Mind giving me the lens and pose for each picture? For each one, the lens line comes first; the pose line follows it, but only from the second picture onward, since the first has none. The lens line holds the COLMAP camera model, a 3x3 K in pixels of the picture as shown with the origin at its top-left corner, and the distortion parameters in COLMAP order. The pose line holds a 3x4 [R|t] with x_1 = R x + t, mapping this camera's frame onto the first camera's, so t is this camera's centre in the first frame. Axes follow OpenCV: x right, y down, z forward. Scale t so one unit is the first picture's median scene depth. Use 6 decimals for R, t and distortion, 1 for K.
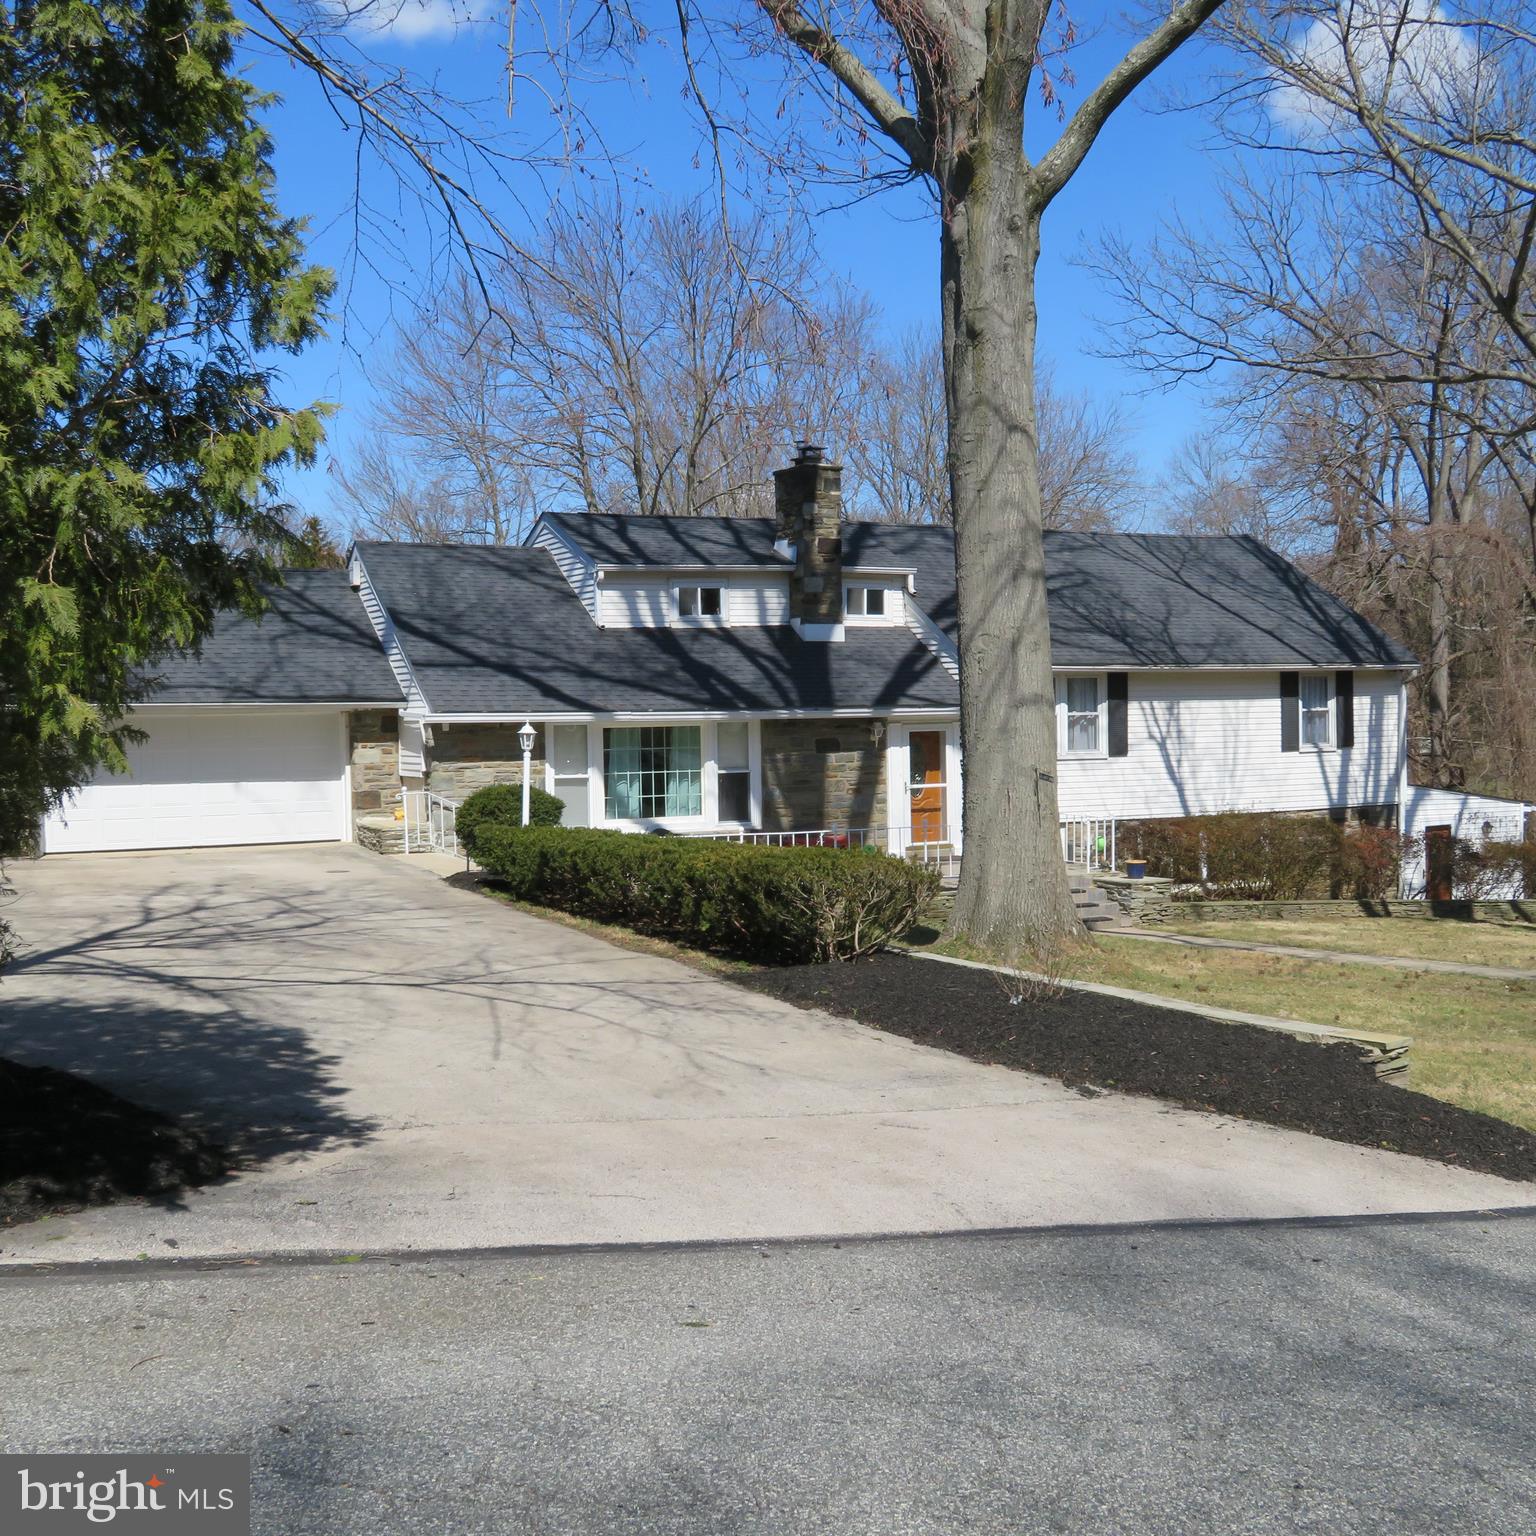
lens RADIAL K [[1788.1, 0, 762.8], [0, 1788.1, 773.1], [0, 0, 1]] dist [-0.012116, 0.000000]
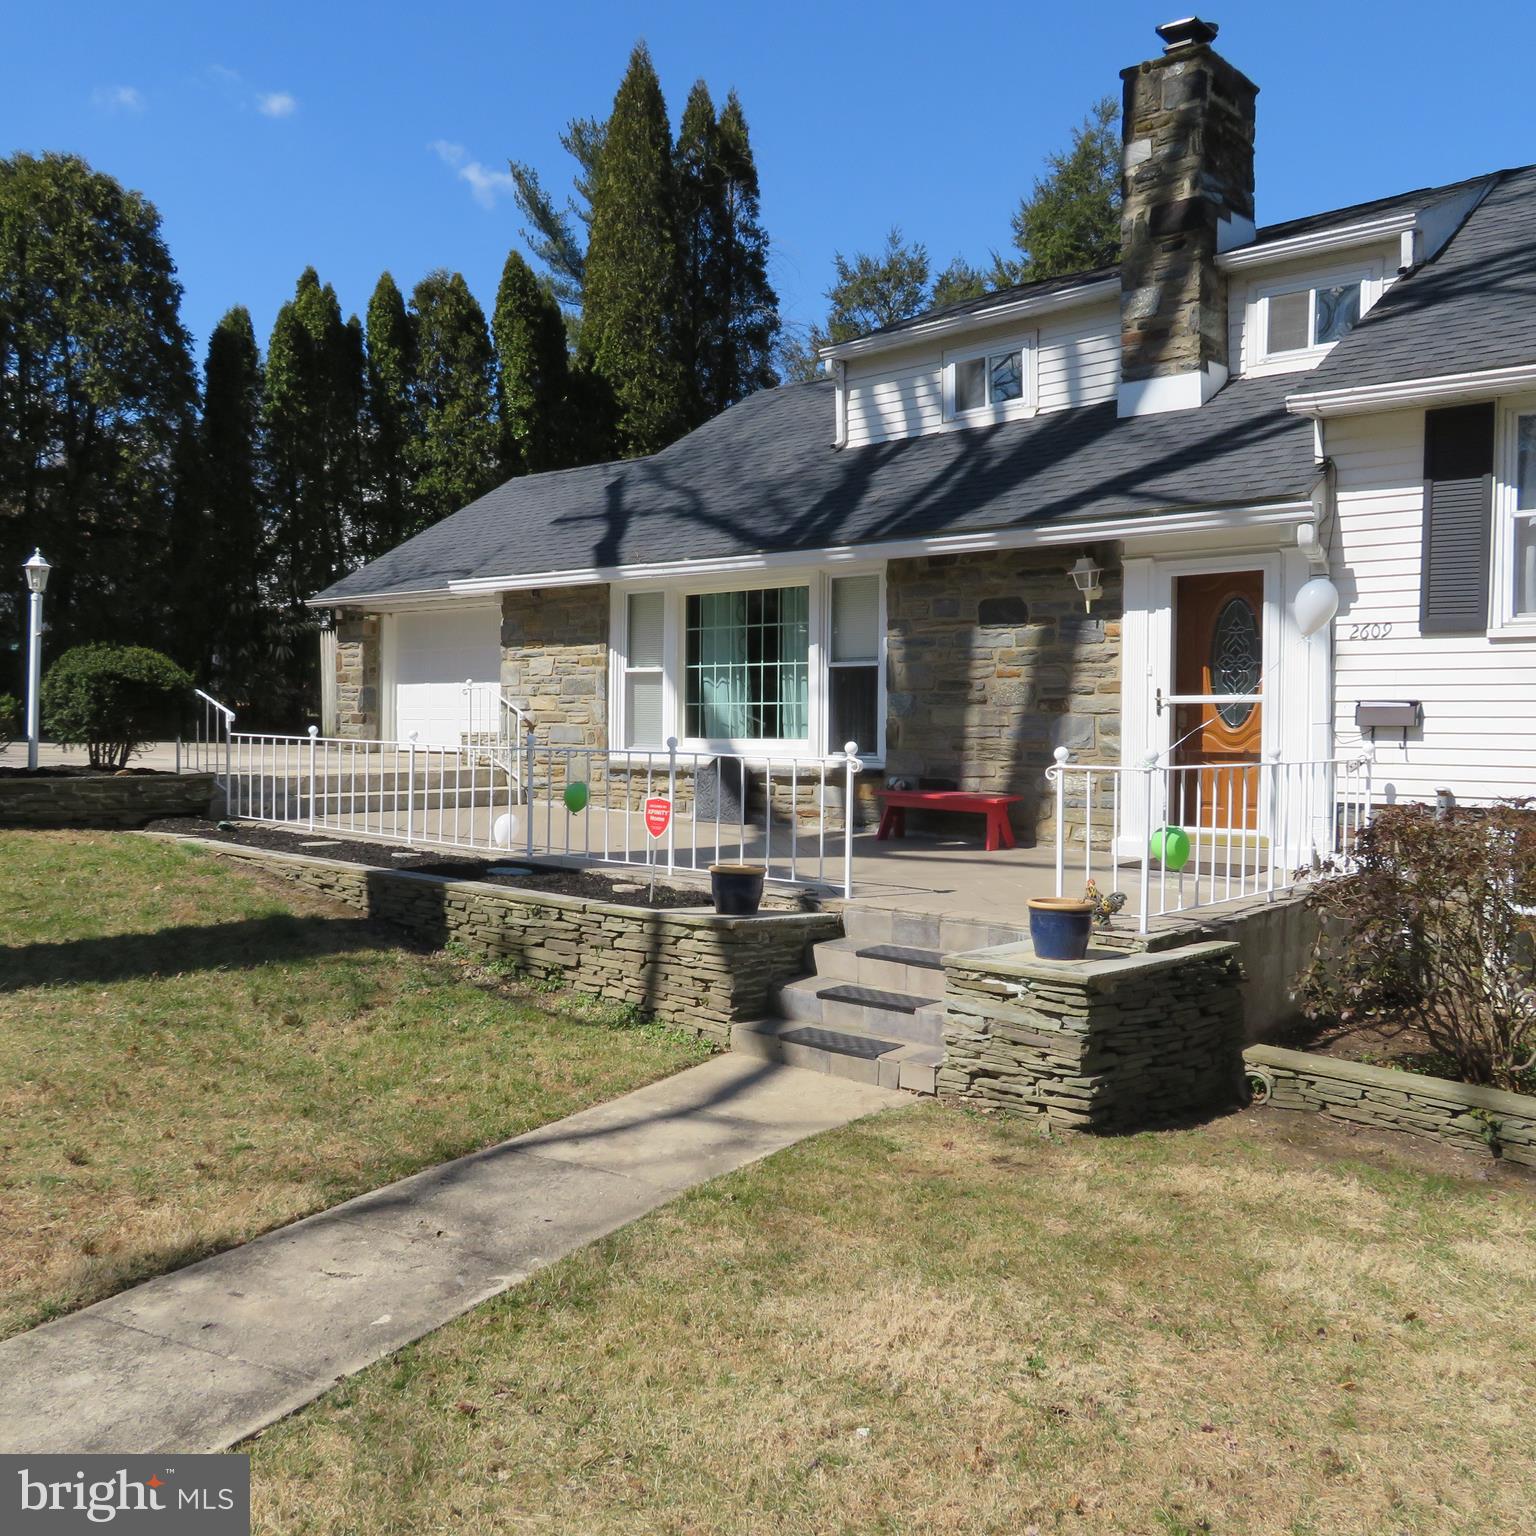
lens RADIAL K [[1448.4, 0, 757.0], [0, 1448.4, 765.5], [0, 0, 1]] dist [-0.016451, 0.000000]
pose [[0.376417, 0.042843, -0.925459, 0.378881], [-0.049279, 0.998442, 0.026178, 0.019736], [0.925139, 0.035752, 0.377942, 0.771116]]
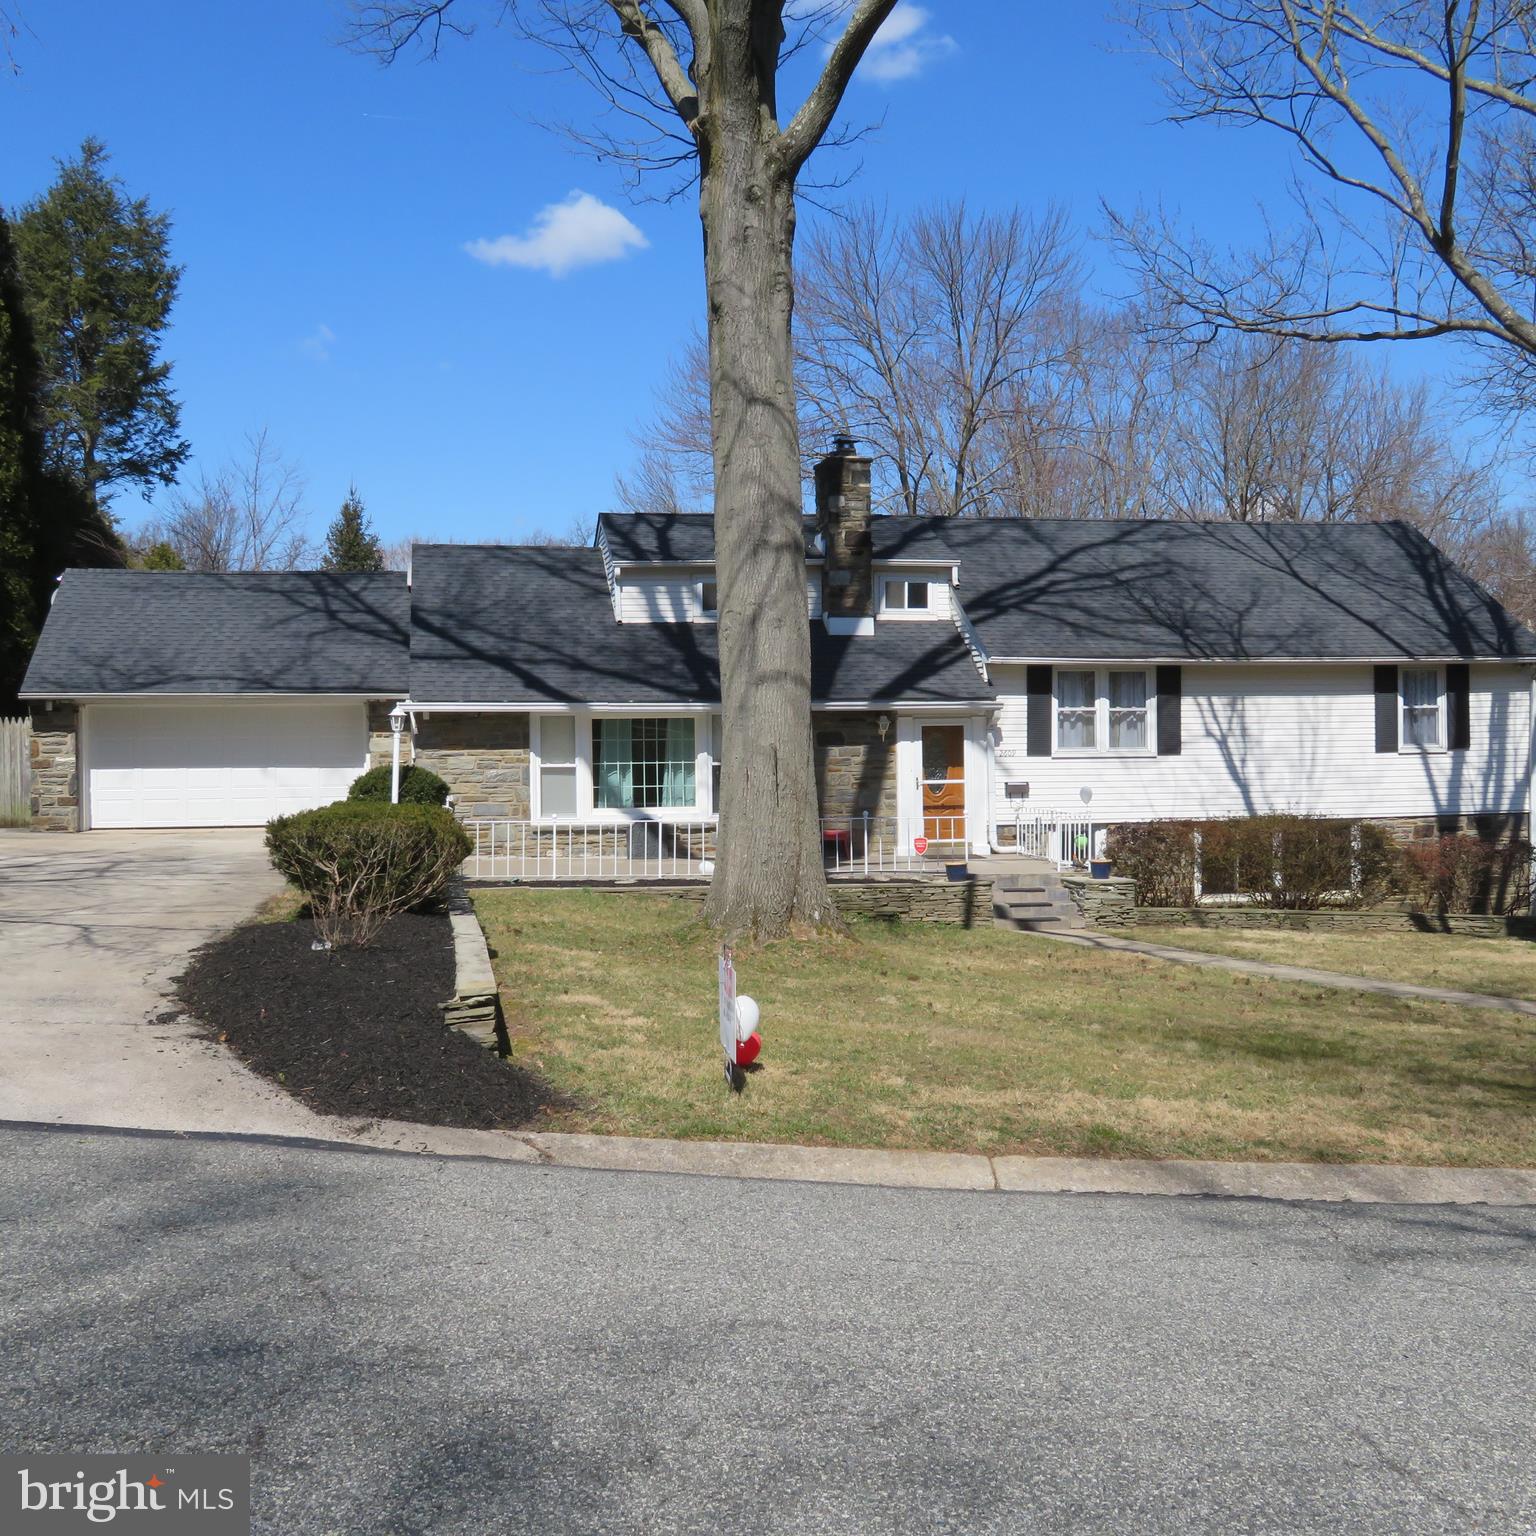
lens RADIAL K [[1788.1, 0, 764.8], [0, 1788.1, 760.4], [0, 0, 1]] dist [-0.012116, 0.000000]
pose [[0.963363, 0.008956, -0.268052, 0.261624], [-0.014103, 0.999751, -0.017283, 0.013821], [0.267831, 0.020430, 0.963249, 0.036870]]
